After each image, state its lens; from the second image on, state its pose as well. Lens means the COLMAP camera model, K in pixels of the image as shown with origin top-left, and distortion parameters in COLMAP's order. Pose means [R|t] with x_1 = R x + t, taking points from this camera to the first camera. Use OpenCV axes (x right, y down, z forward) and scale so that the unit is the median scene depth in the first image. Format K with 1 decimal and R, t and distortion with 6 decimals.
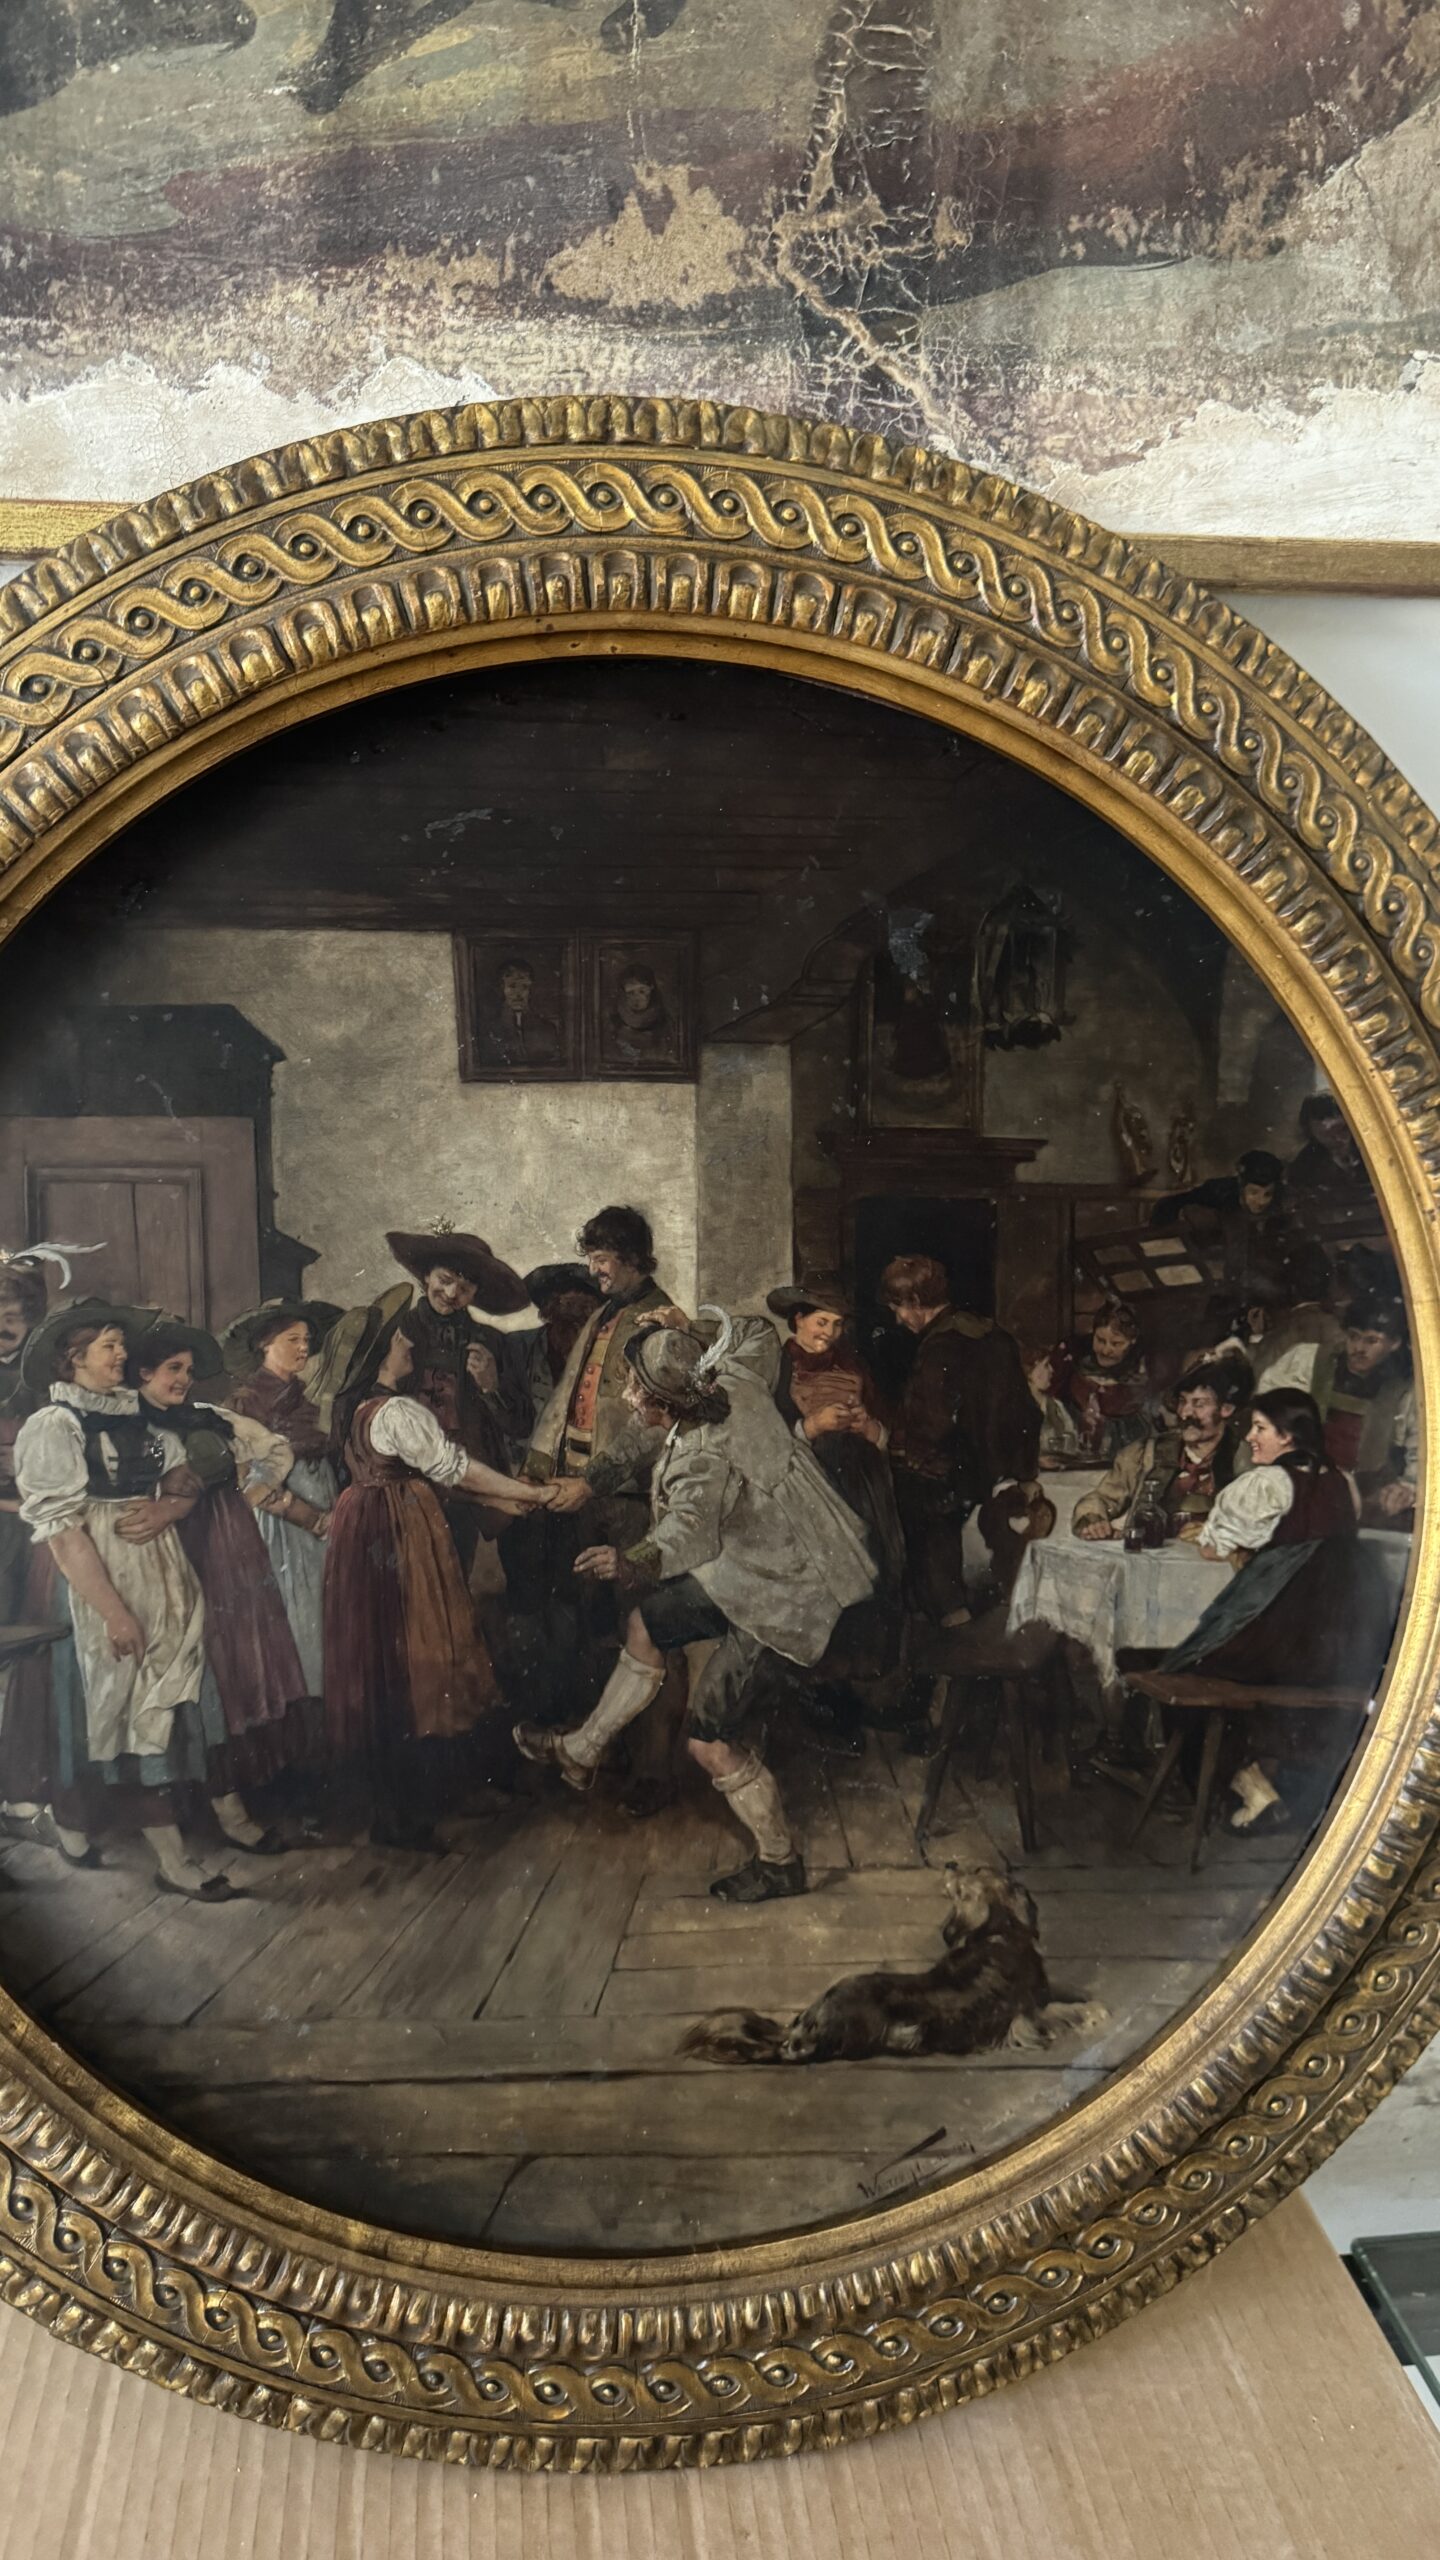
lens RADIAL K [[1840.6, 0, 720.0], [0, 1840.6, 1280.0], [0, 0, 1]] dist [0.198649, -0.516146]
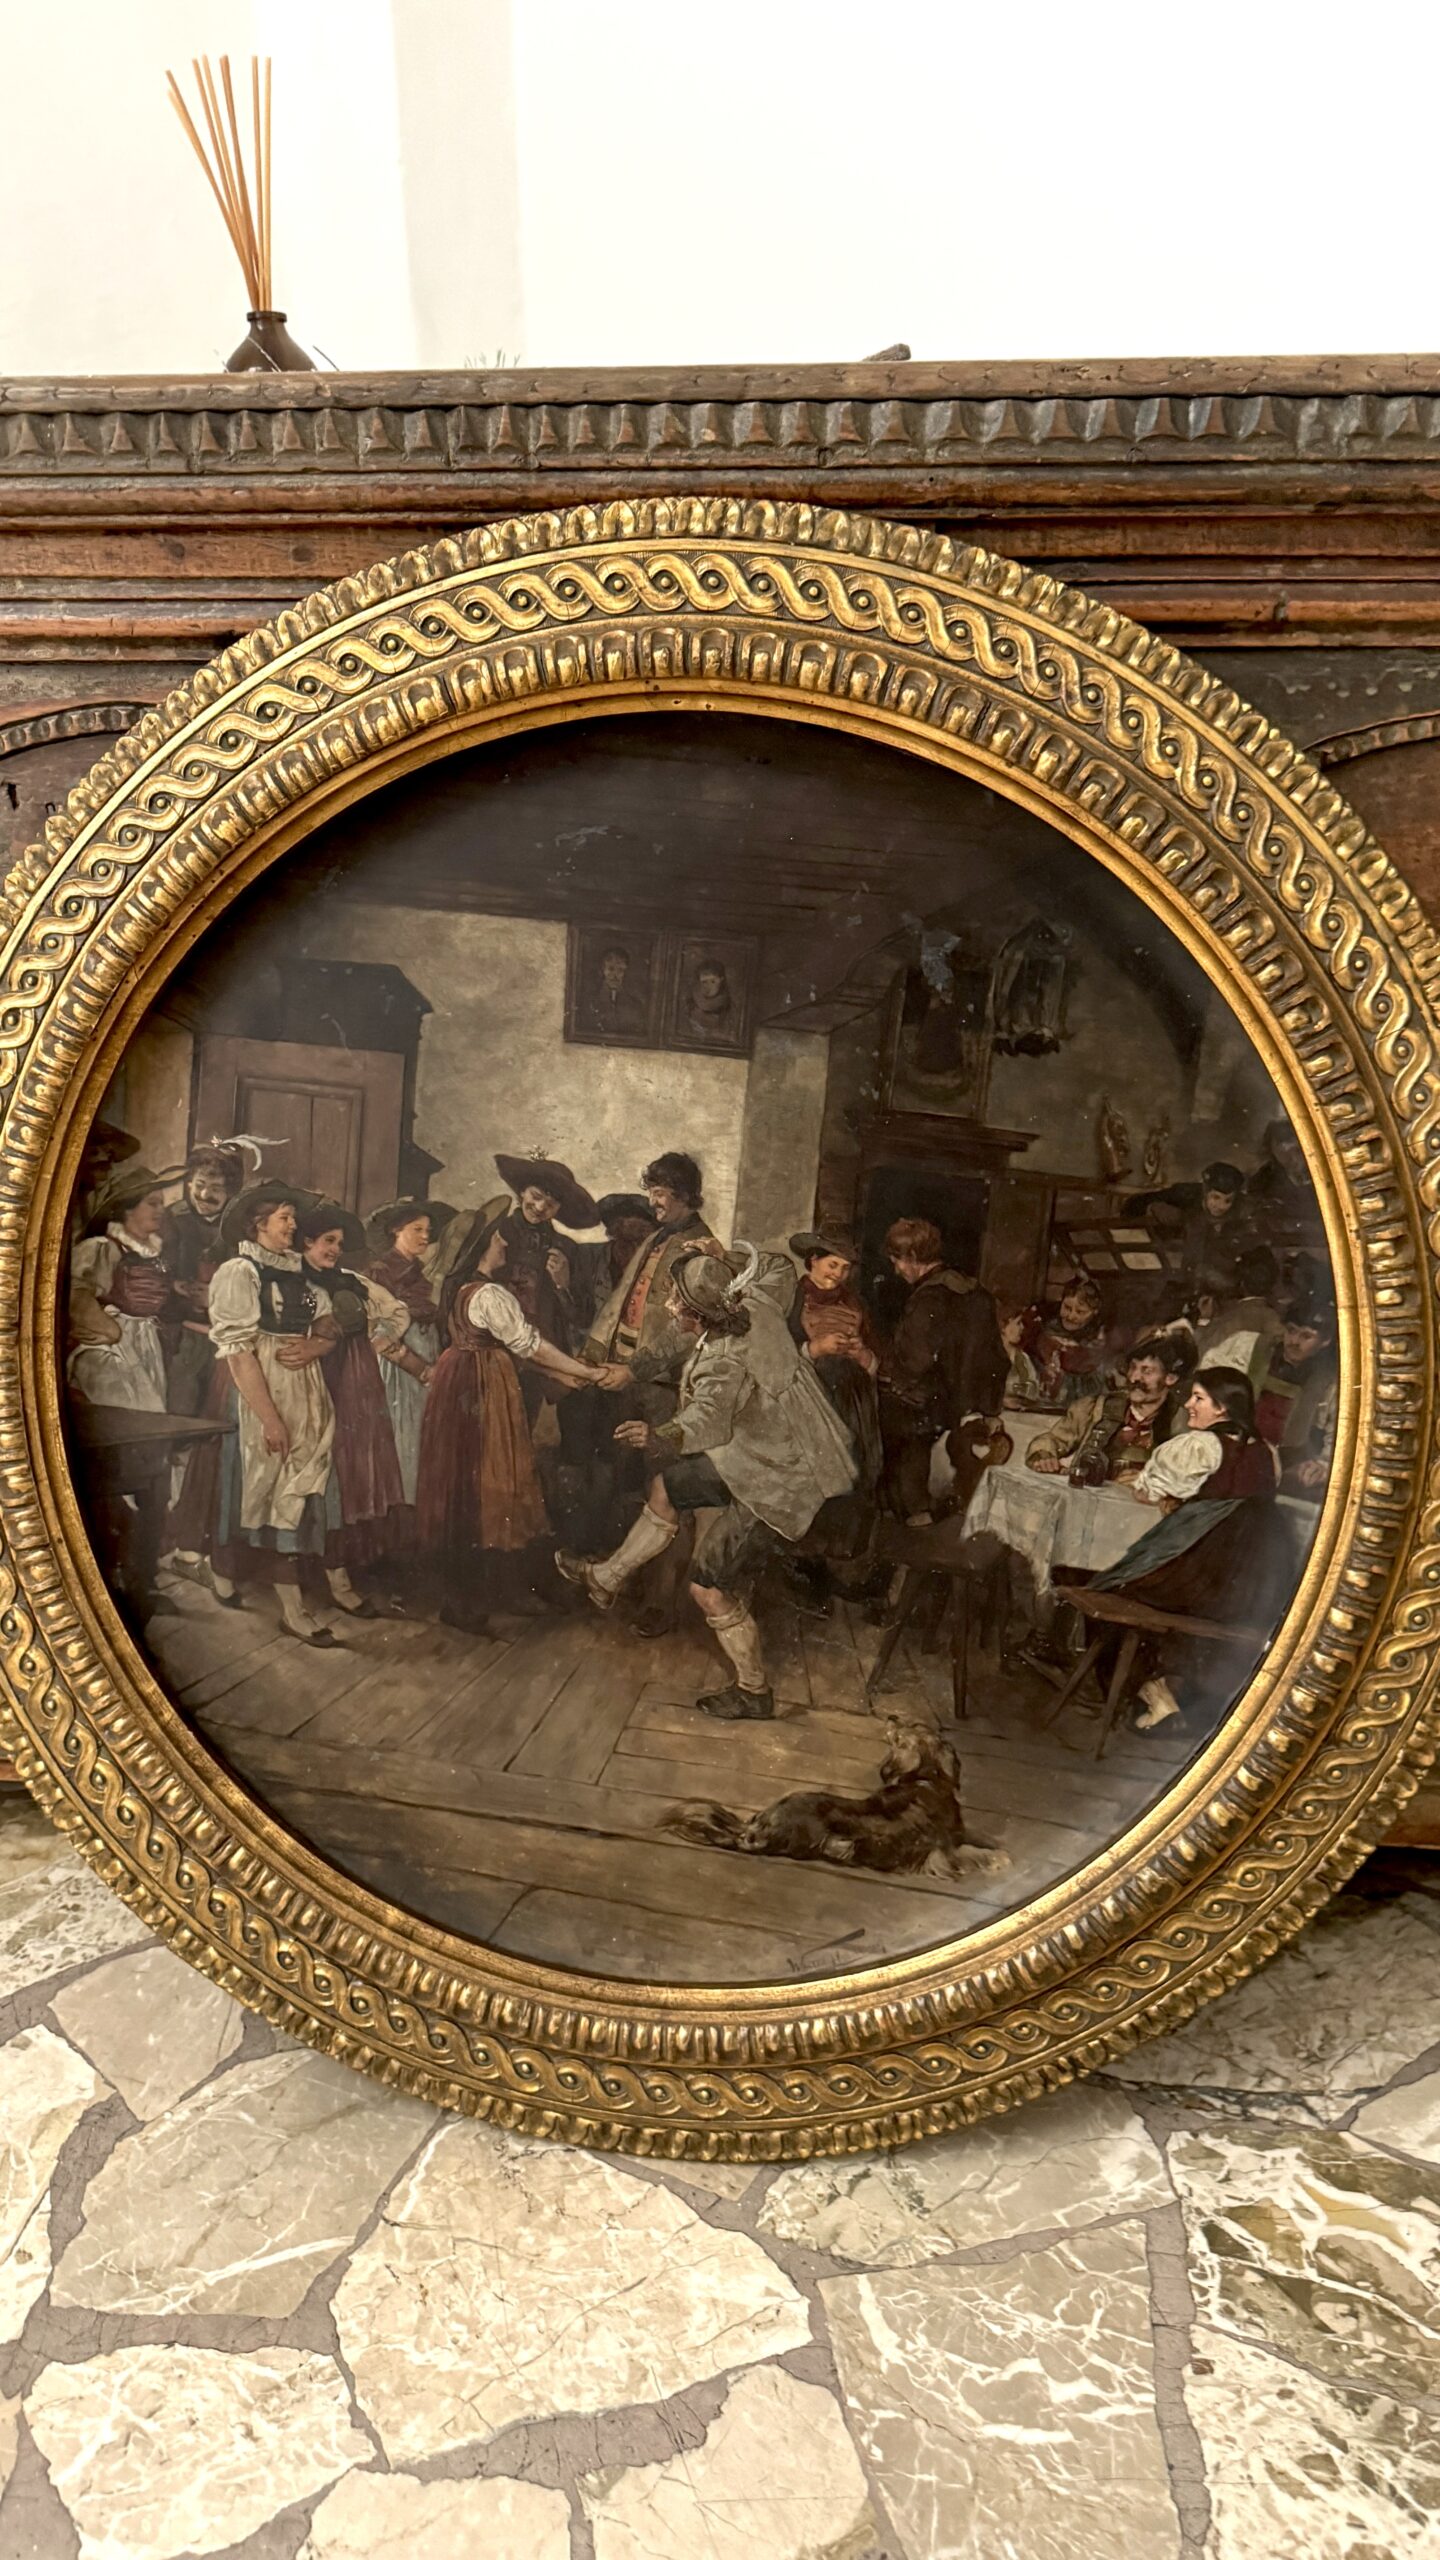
lens RADIAL K [[1798.5, 0, 708.1], [0, 1798.5, 1285.8], [0, 0, 1]] dist [0.185061, -0.452068]
pose [[0.974090, 0.119735, -0.191865, 0.206667], [-0.111666, 0.992365, 0.052369, -0.016896], [0.196670, -0.029587, 0.980023, -0.186955]]
